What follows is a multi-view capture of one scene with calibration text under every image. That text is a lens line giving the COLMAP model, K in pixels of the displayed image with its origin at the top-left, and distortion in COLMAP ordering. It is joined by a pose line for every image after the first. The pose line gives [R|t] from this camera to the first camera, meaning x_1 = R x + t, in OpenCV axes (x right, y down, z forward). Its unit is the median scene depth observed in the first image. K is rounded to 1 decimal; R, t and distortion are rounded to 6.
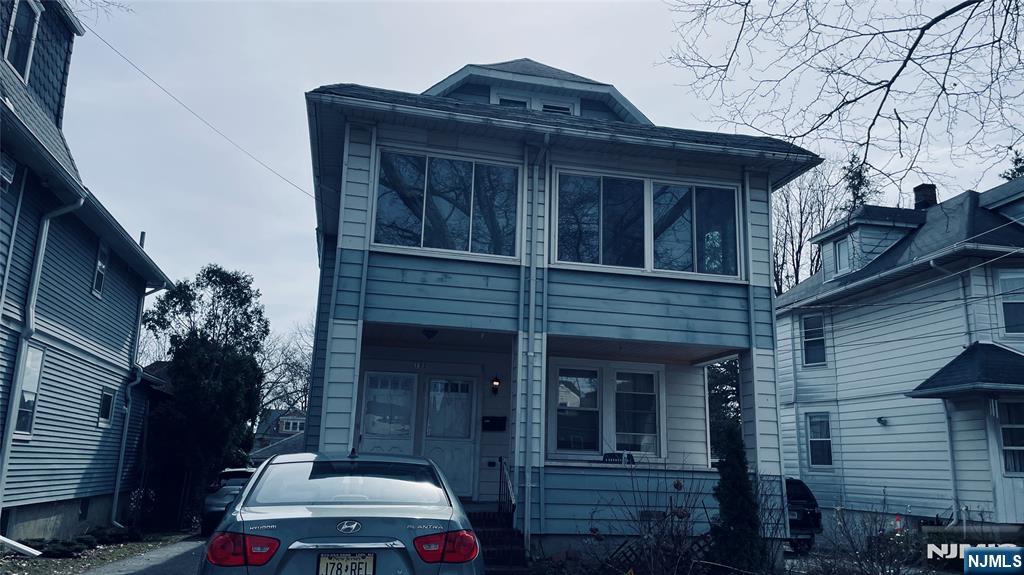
lens RADIAL K [[778.6, 0, 512.0], [0, 778.6, 287.5], [0, 0, 1]] dist [0.041604, -0.006208]
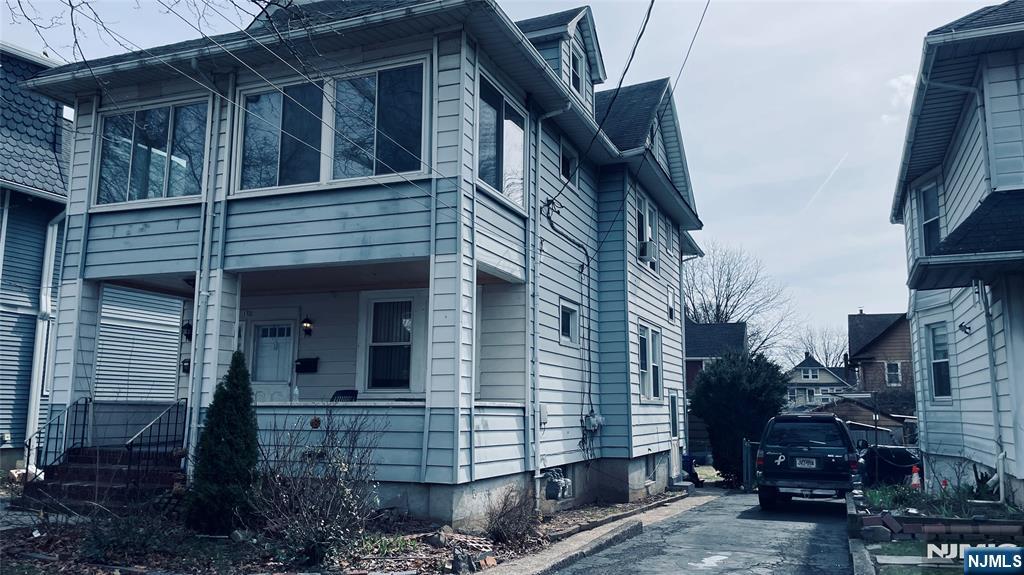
lens RADIAL K [[778.6, 0, 512.0], [0, 778.6, 287.5], [0, 0, 1]] dist [0.041604, -0.006208]
pose [[0.835807, -0.107480, -0.538401, 0.810606], [0.141237, 0.989738, 0.021676, 0.104545], [0.530546, -0.094159, 0.842410, 0.364920]]
